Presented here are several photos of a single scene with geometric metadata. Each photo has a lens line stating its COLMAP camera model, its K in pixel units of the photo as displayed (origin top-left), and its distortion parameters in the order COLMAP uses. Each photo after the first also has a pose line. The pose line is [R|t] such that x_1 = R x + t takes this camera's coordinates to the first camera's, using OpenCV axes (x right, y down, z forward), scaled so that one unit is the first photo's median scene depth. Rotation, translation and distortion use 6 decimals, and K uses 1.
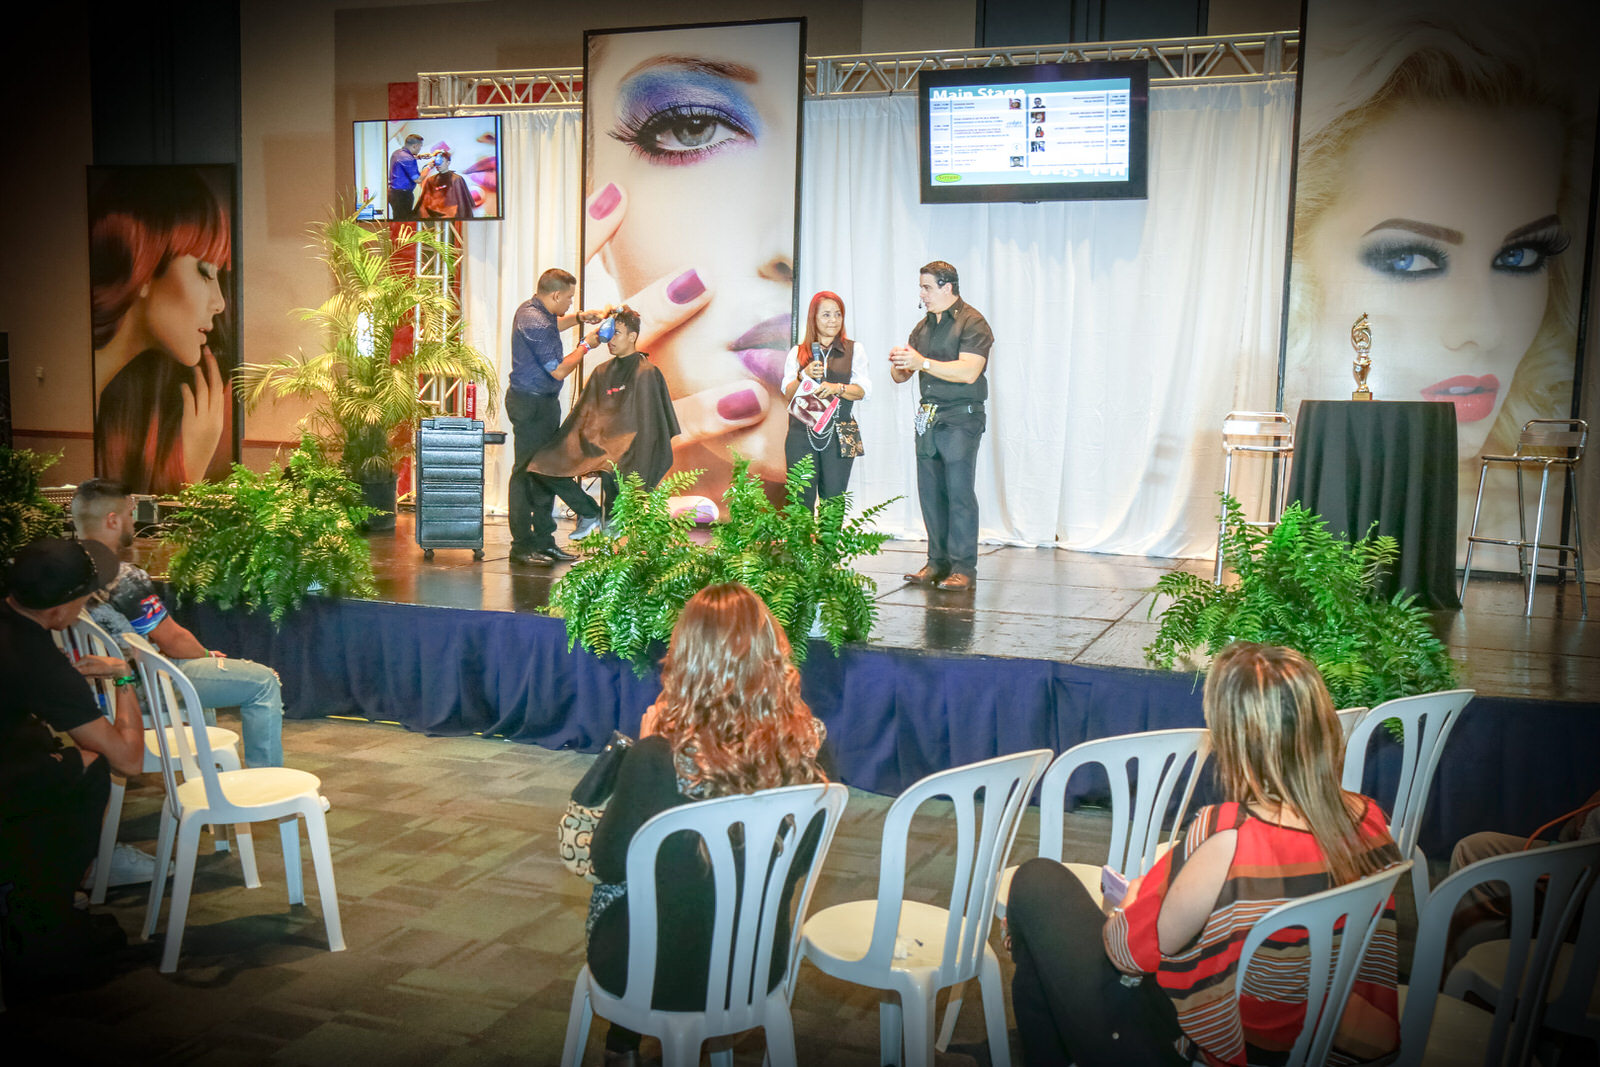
lens RADIAL K [[1503.8, 0, 800.0], [0, 1503.8, 533.5], [0, 0, 1]] dist [-0.005202, -0.000575]
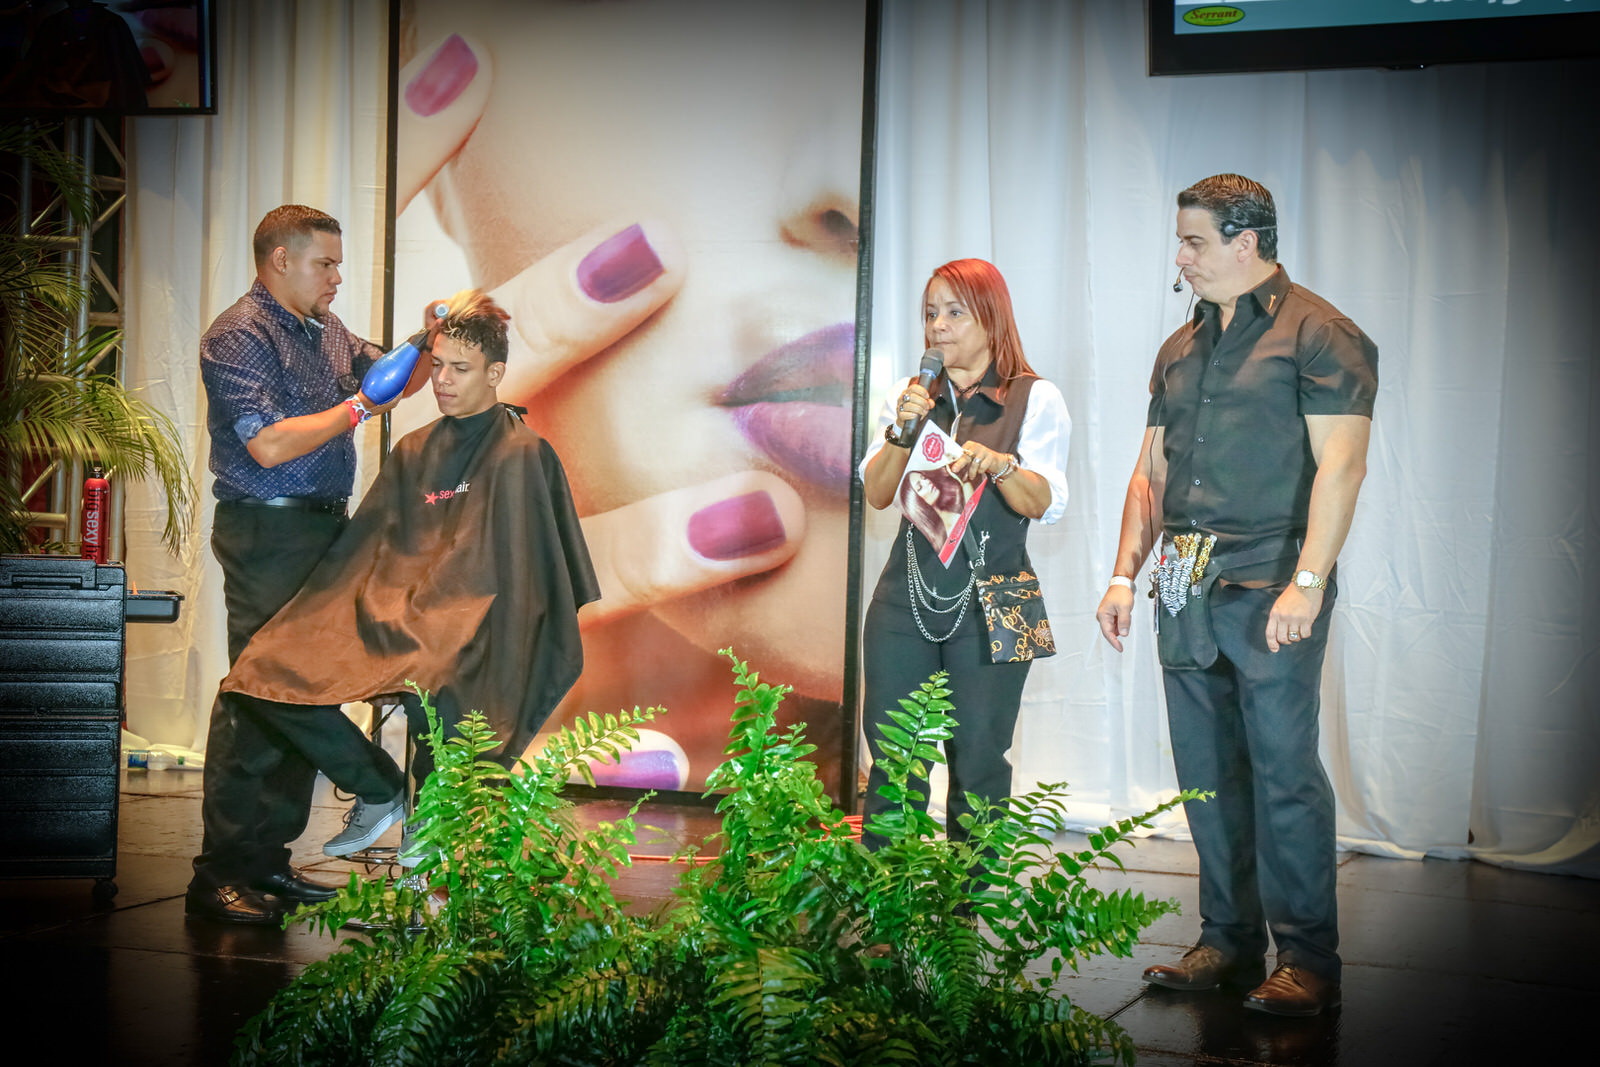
lens RADIAL K [[2809.1, 0, 800.0], [0, 2809.1, 533.5], [0, 0, 1]] dist [0.270478, 0.014057]
pose [[0.999909, 0.003878, -0.012959, -0.013521], [-0.004883, 0.996911, -0.078386, -0.022560], [0.012615, 0.078442, 0.996839, 0.210432]]
